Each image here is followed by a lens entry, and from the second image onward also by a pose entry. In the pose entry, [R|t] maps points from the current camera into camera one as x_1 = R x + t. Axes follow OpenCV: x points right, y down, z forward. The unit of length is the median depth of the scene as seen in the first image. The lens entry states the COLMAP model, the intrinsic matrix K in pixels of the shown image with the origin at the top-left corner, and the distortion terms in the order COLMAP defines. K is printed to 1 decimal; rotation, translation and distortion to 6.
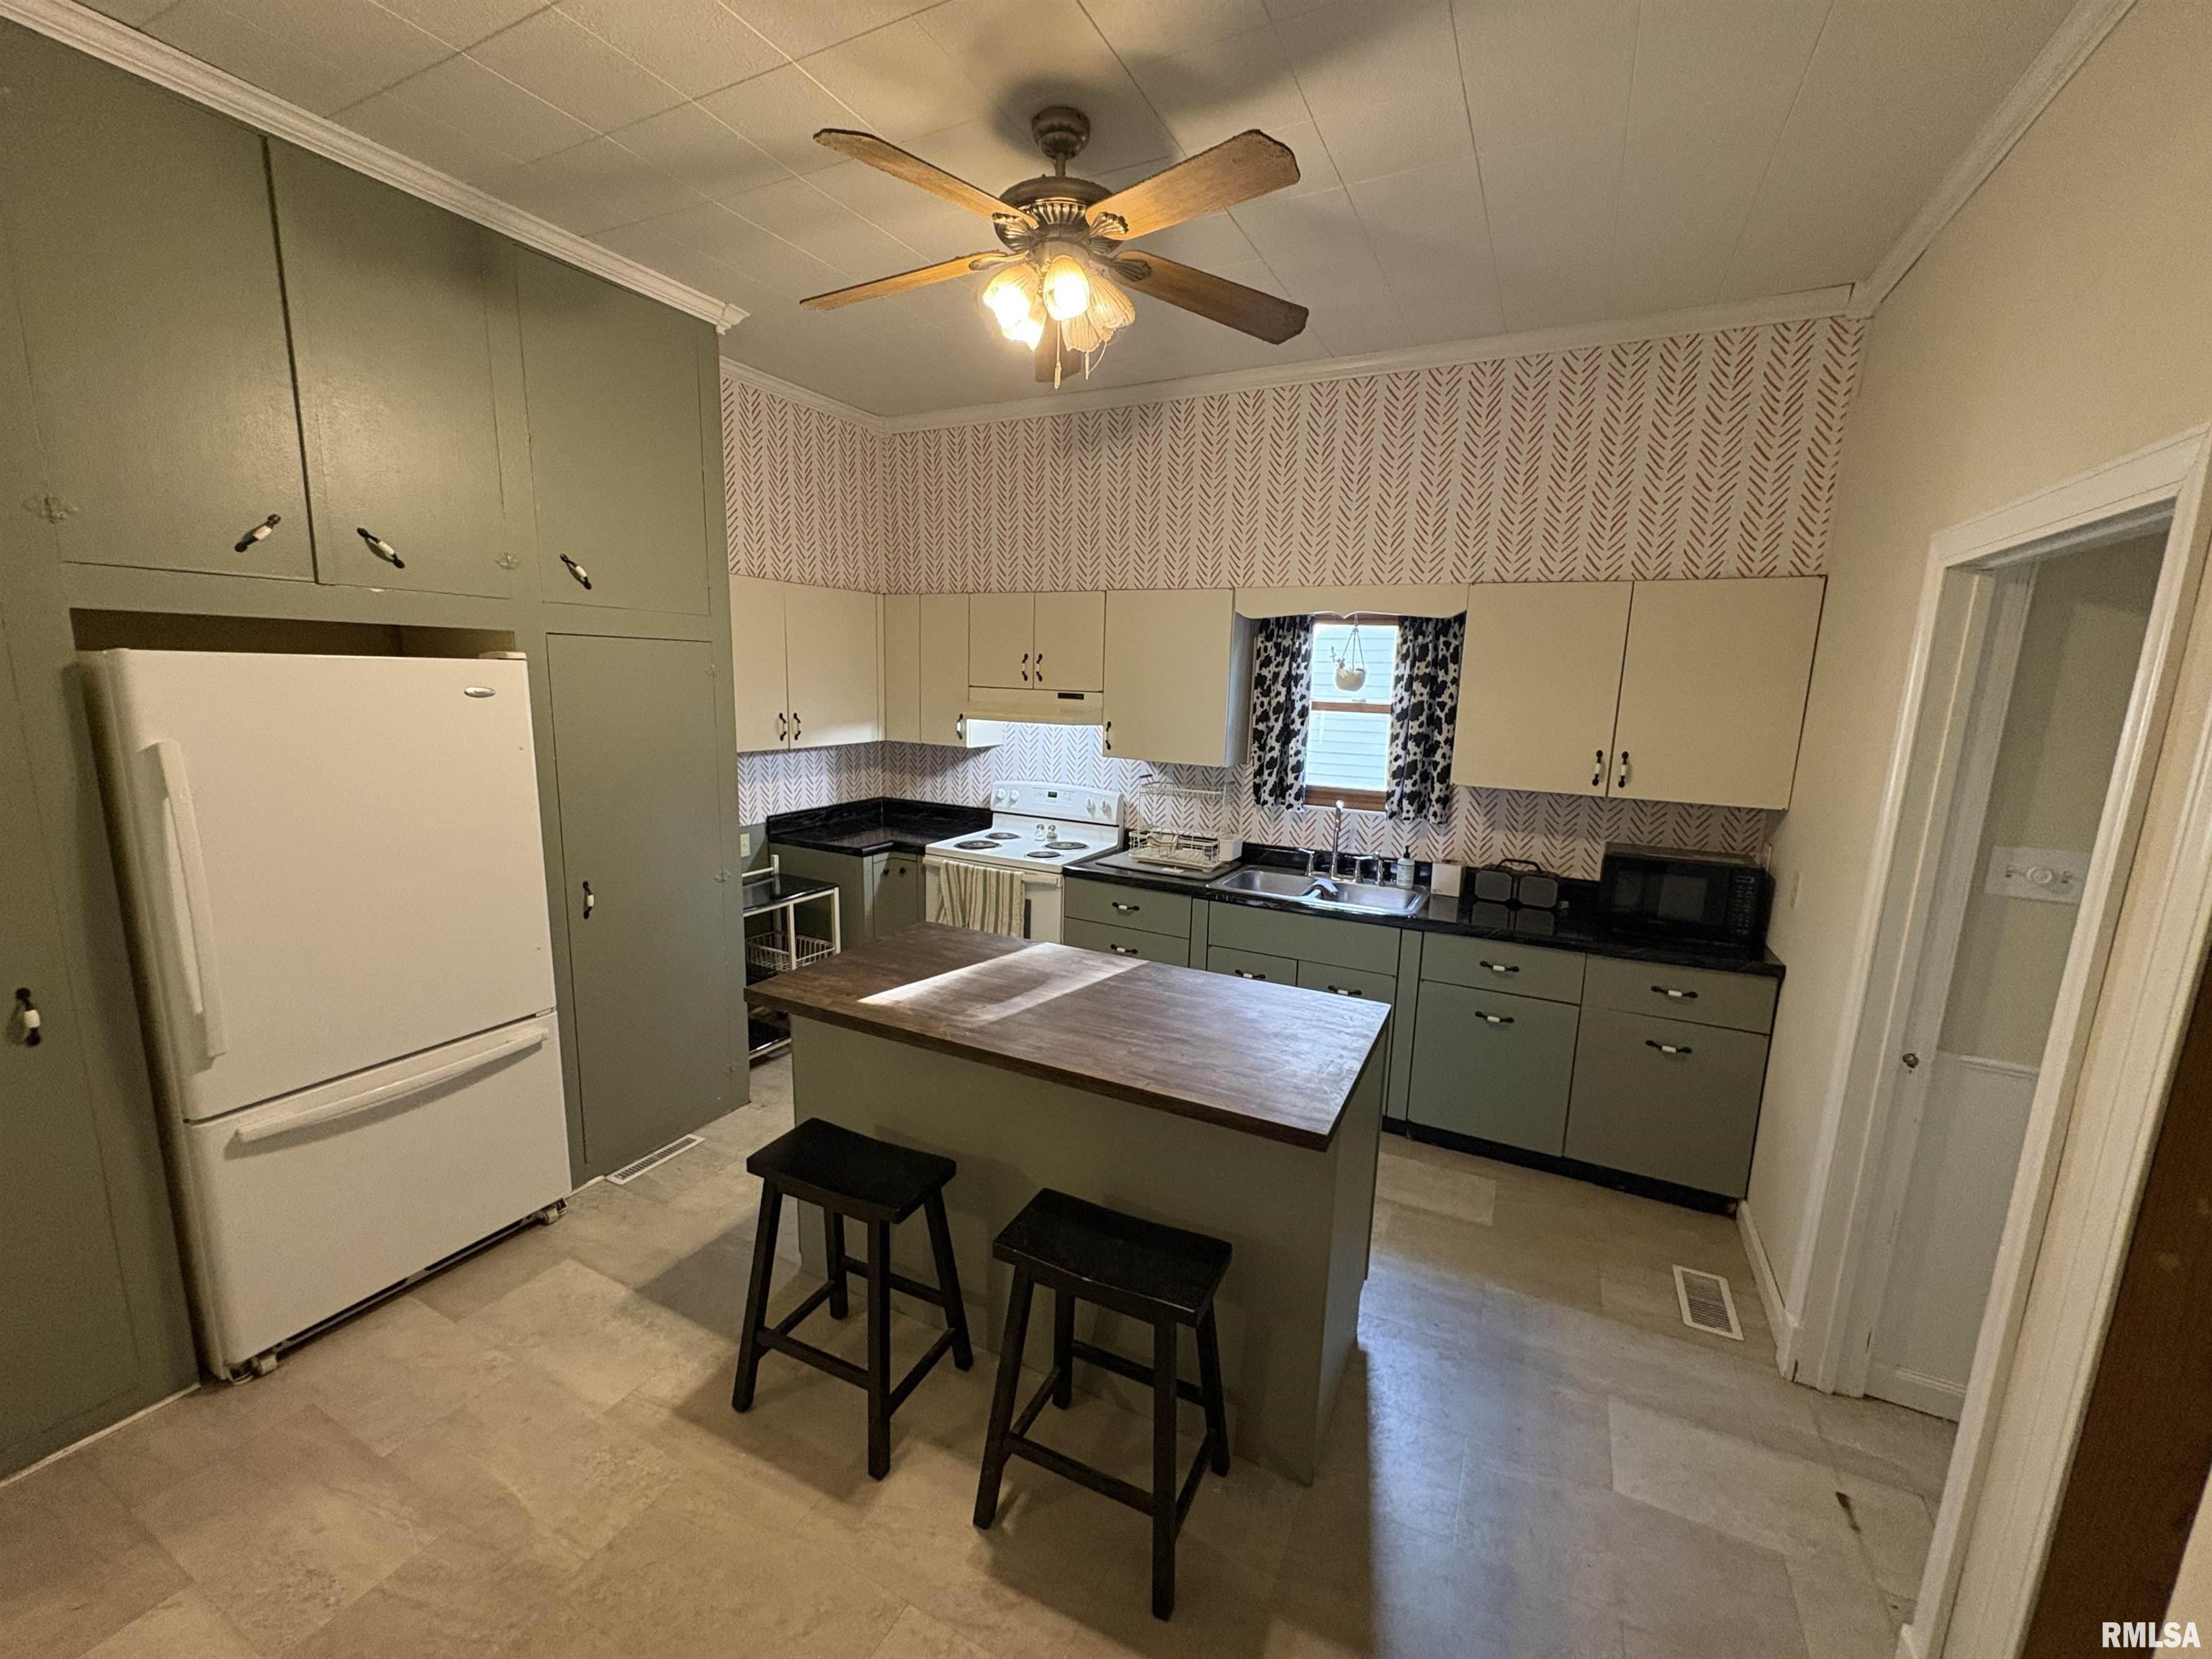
lens RADIAL K [[879.4, 0, 1107.7], [0, 879.4, 830.4], [0, 0, 1]] dist [-0.000341, 0.000179]
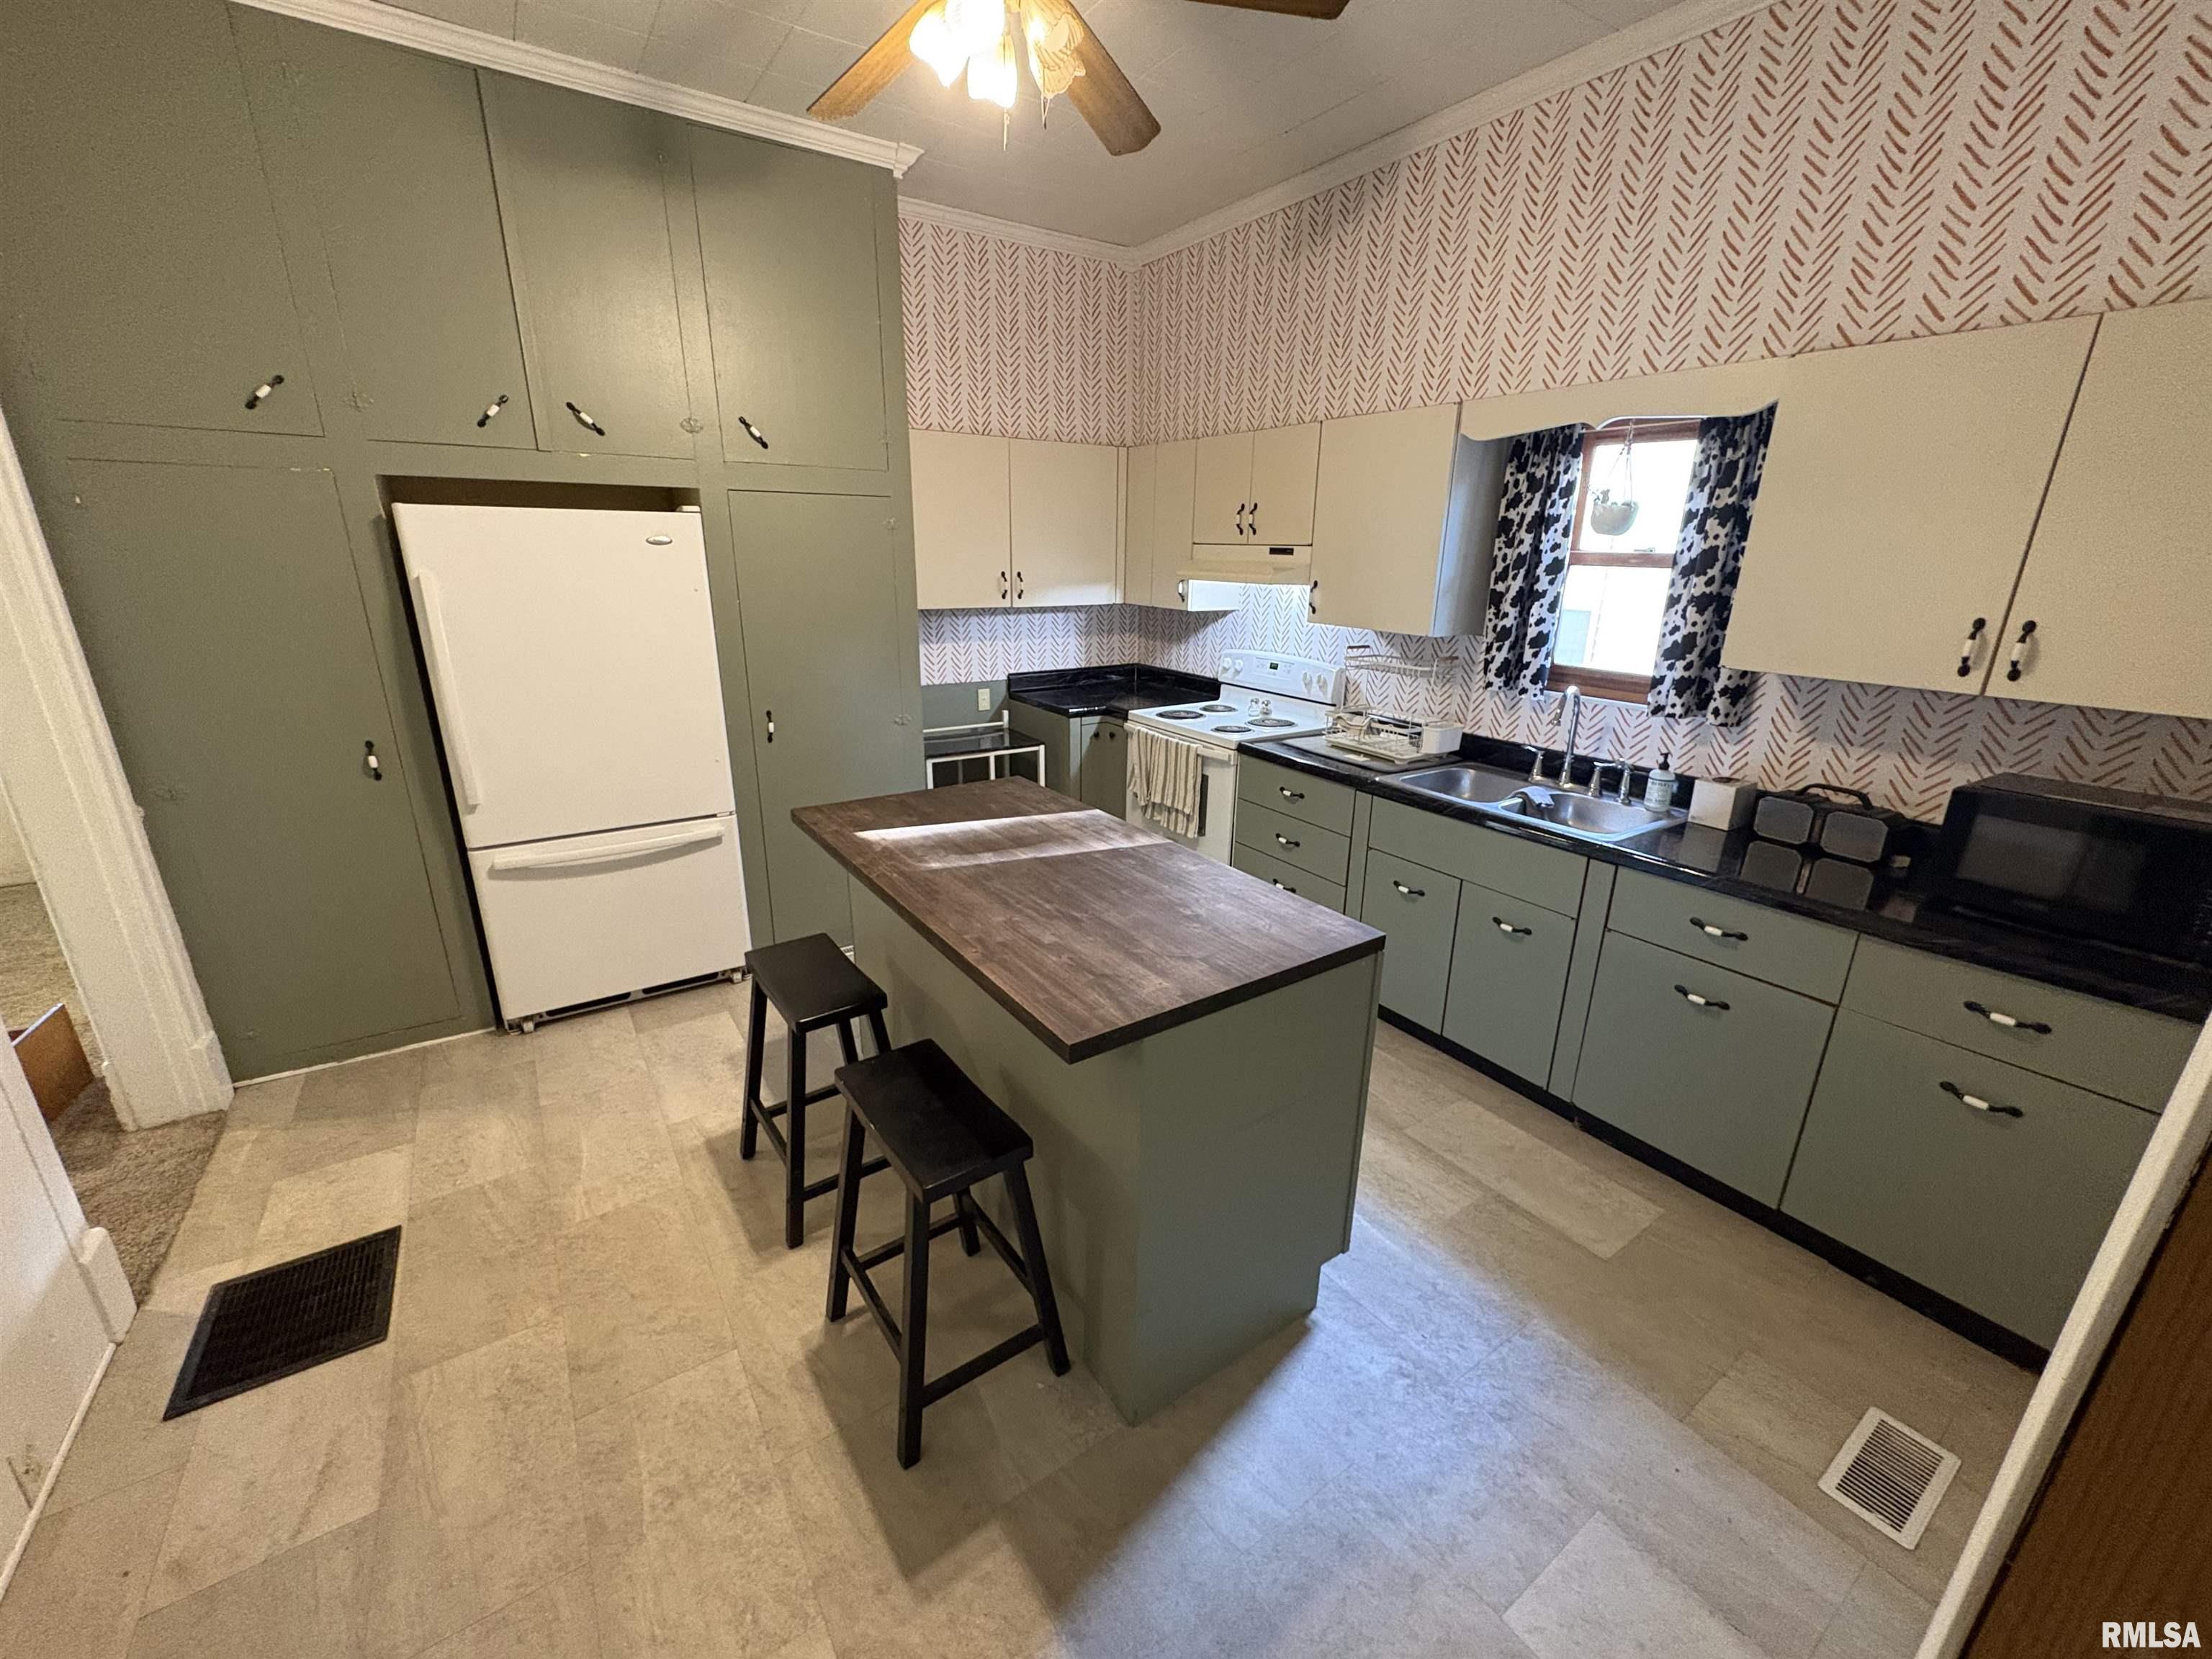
lens RADIAL K [[879.4, 0, 1104.2], [0, 879.4, 829.7], [0, 0, 1]] dist [-0.000341, 0.000179]
pose [[0.874330, 0.133672, -0.466561, 0.290753], [-0.073659, 0.986735, 0.144668, 0.009506], [0.479710, -0.092121, 0.872578, 0.138798]]
